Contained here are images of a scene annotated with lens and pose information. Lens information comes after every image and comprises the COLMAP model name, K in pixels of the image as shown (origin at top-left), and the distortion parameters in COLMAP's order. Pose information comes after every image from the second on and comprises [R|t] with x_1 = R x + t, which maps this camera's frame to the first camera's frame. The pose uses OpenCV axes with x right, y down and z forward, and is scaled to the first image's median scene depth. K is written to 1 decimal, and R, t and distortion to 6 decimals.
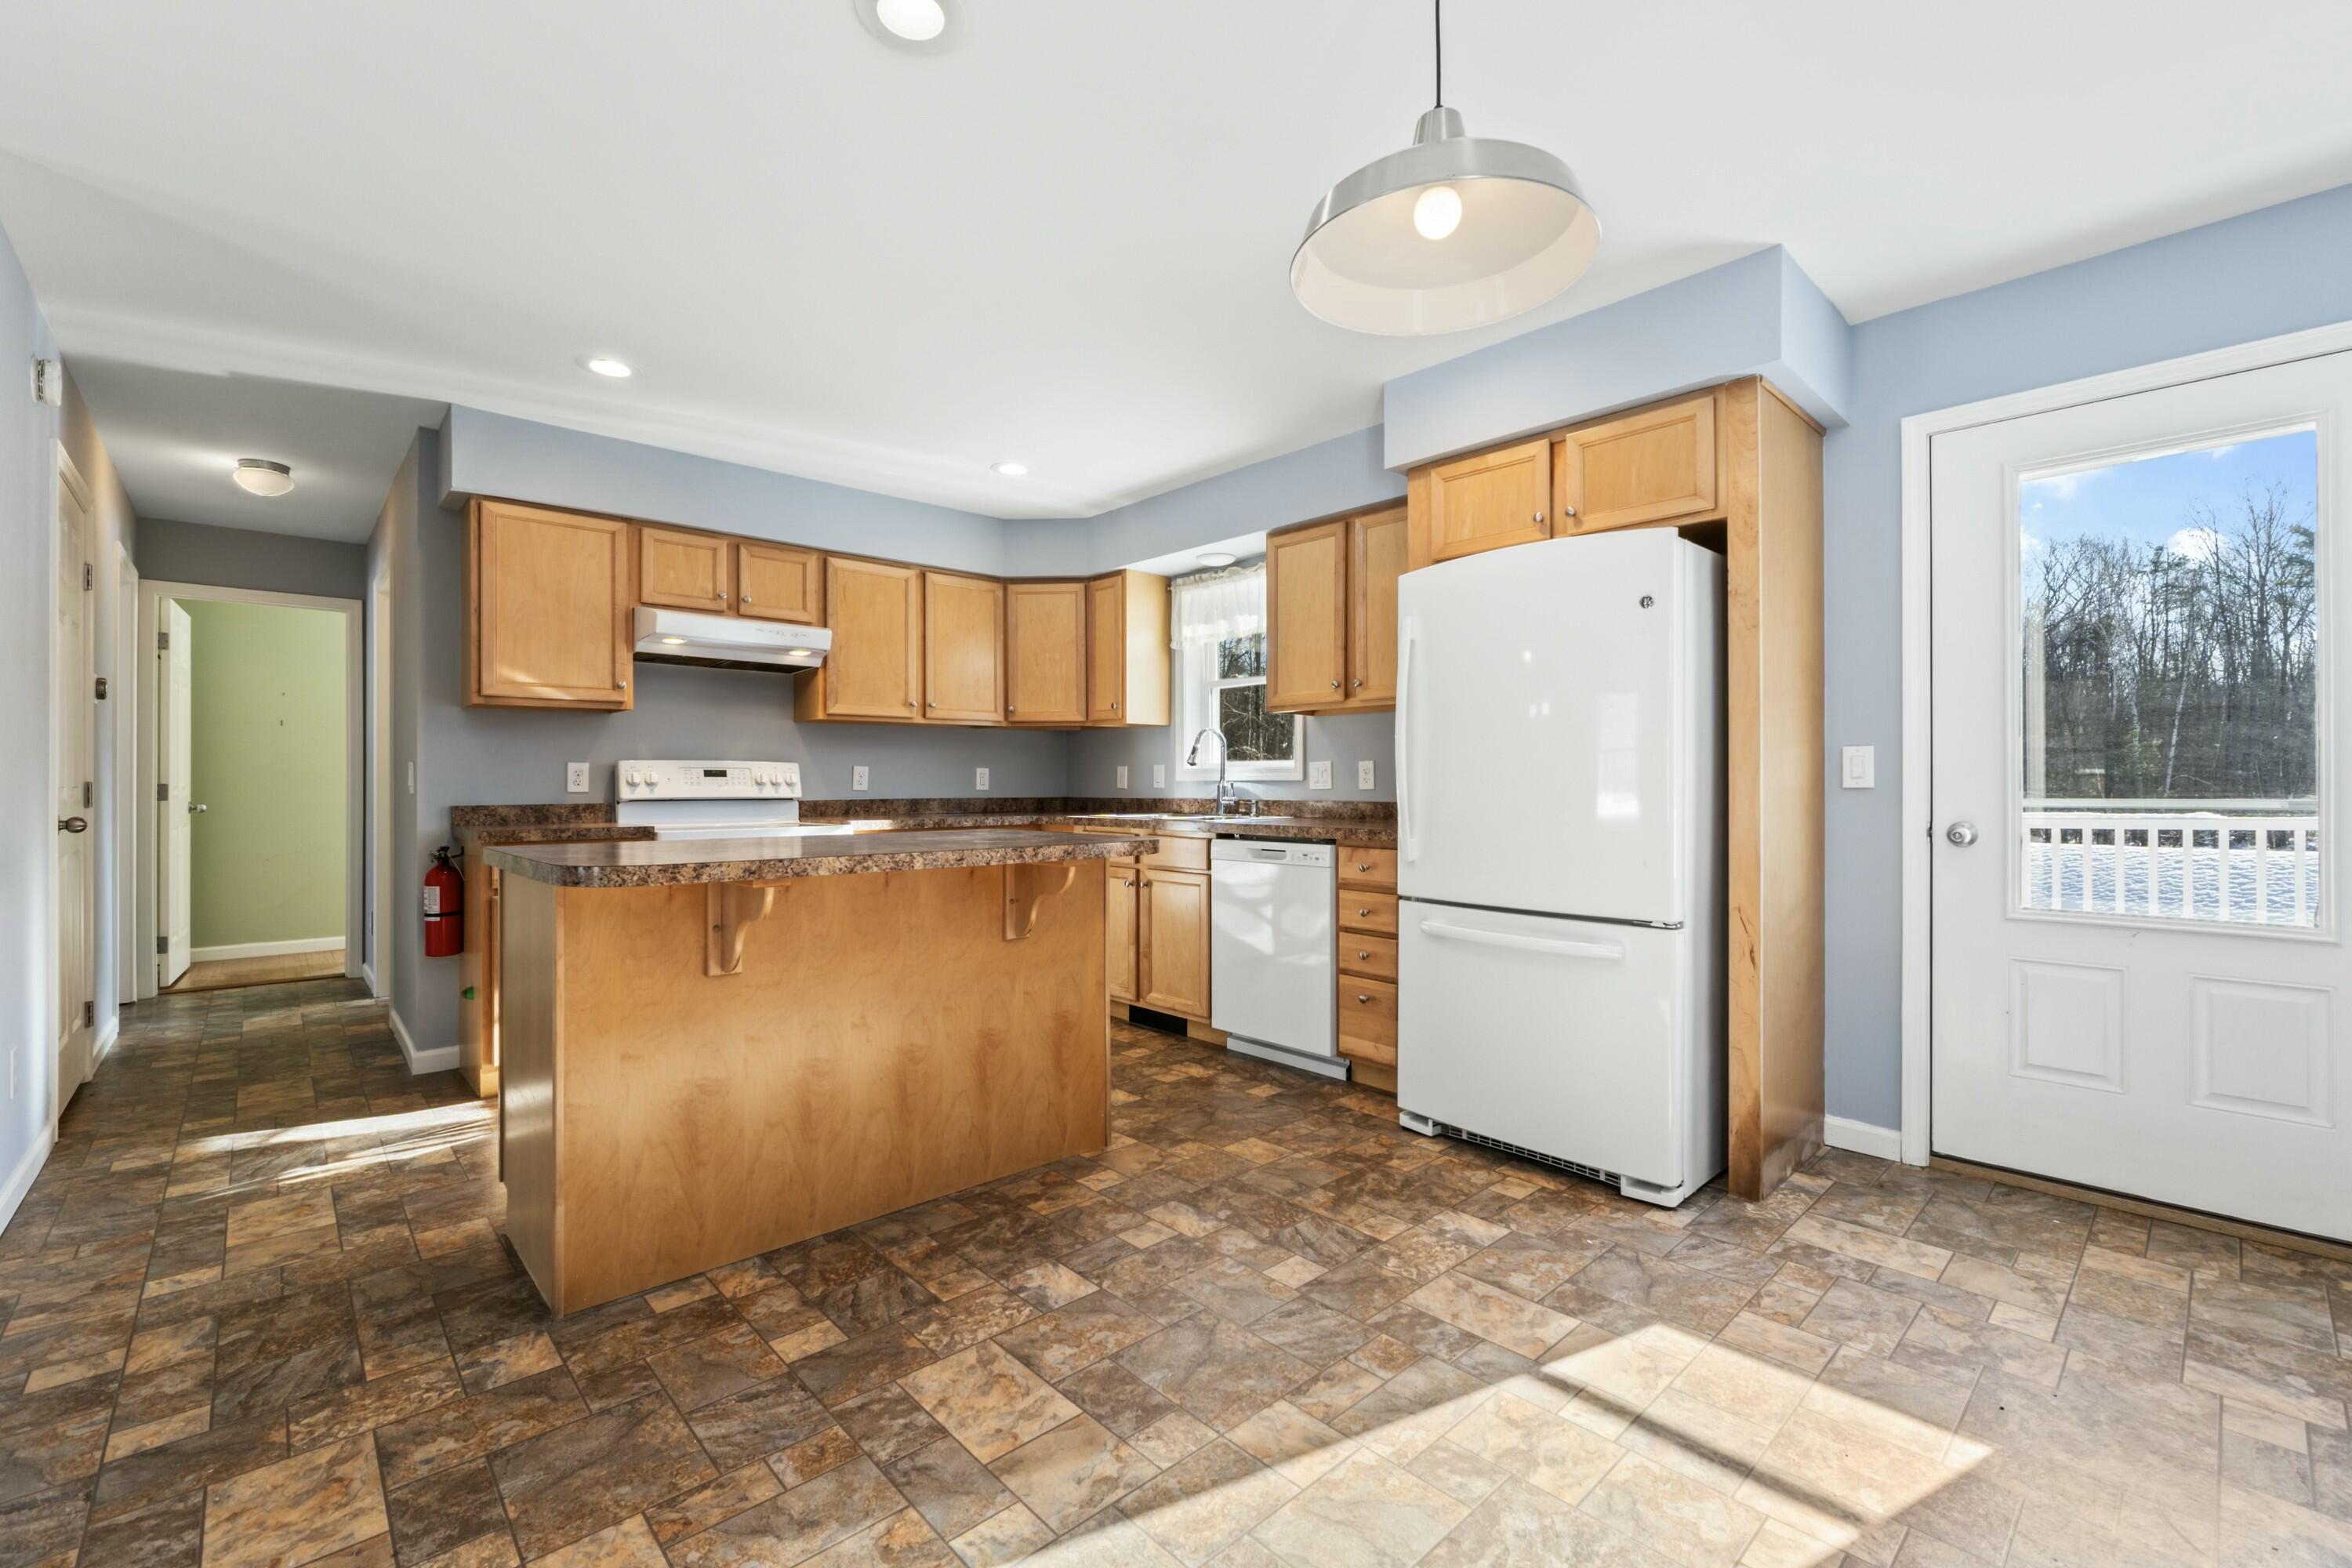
lens RADIAL K [[1007.8, 0, 1188.4], [0, 1007.8, 791.8], [0, 0, 1]] dist [-0.001452, 0.000569]
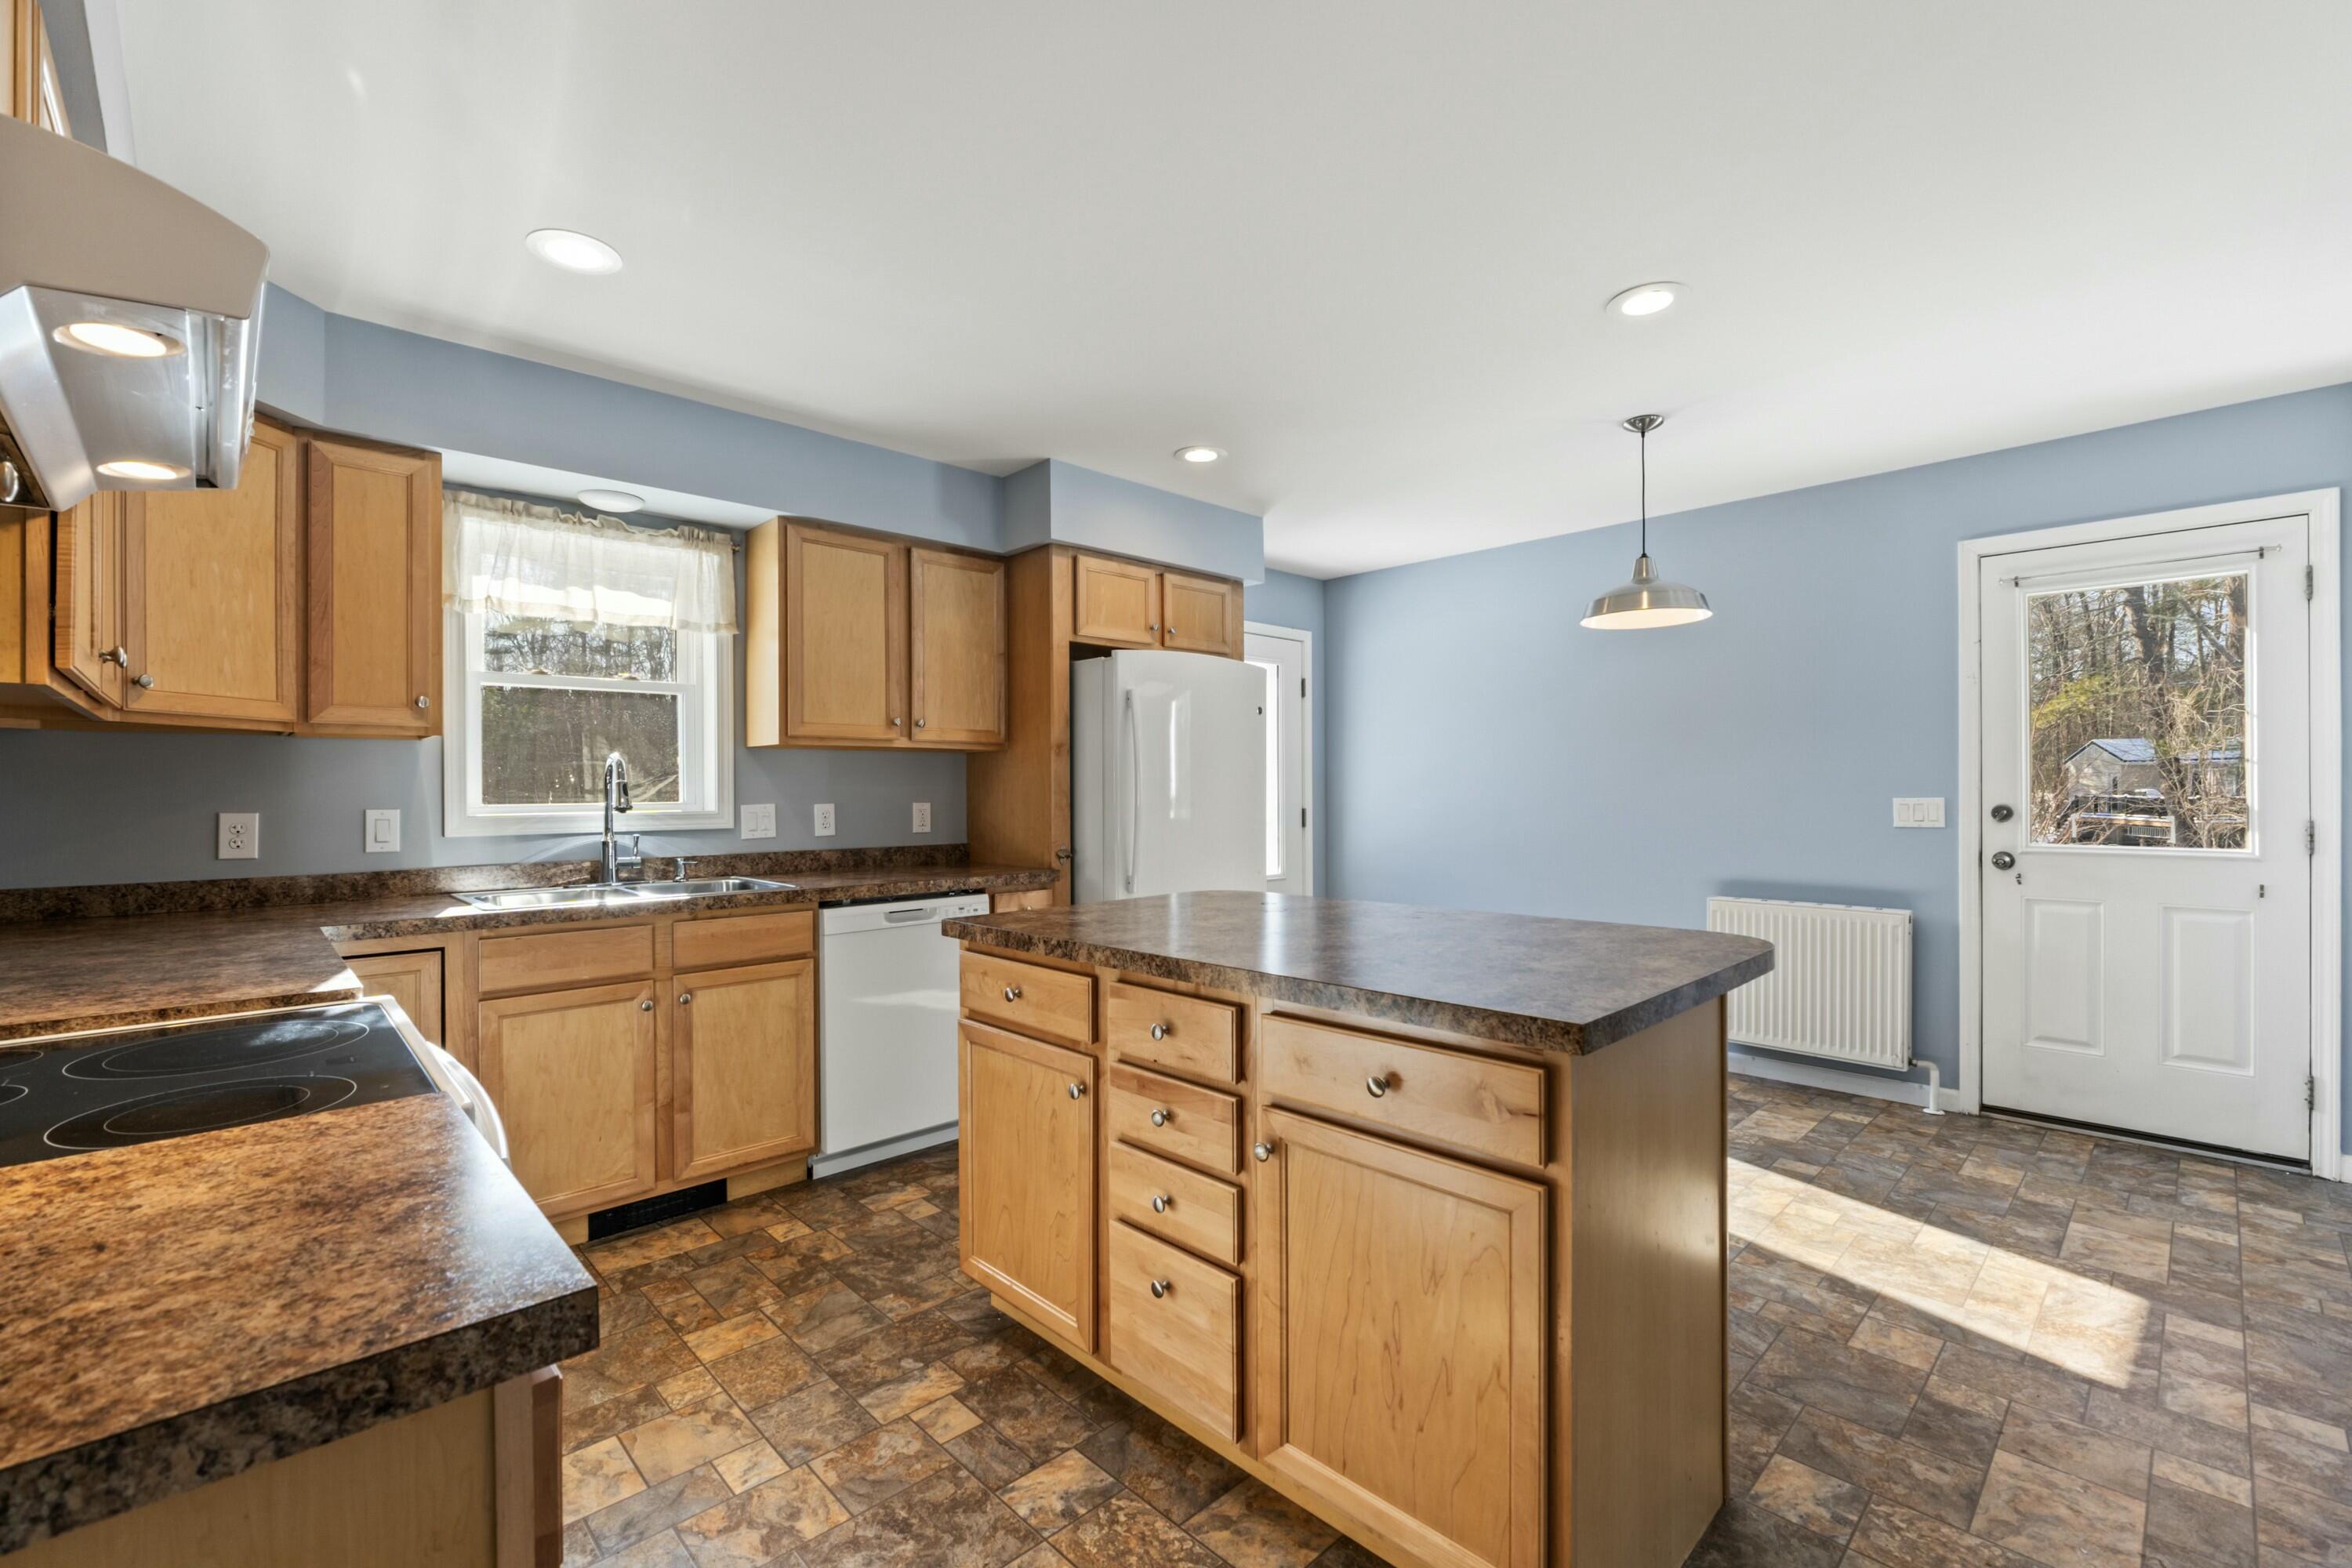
lens RADIAL K [[1007.8, 0, 1188.3], [0, 1007.8, 774.0], [0, 0, 1]] dist [-0.001452, 0.000569]
pose [[-0.032583, 0.020619, 0.999256, -0.948159], [0.018491, 0.999628, -0.020024, -0.044354], [-0.999298, 0.017824, -0.032953, 0.949375]]
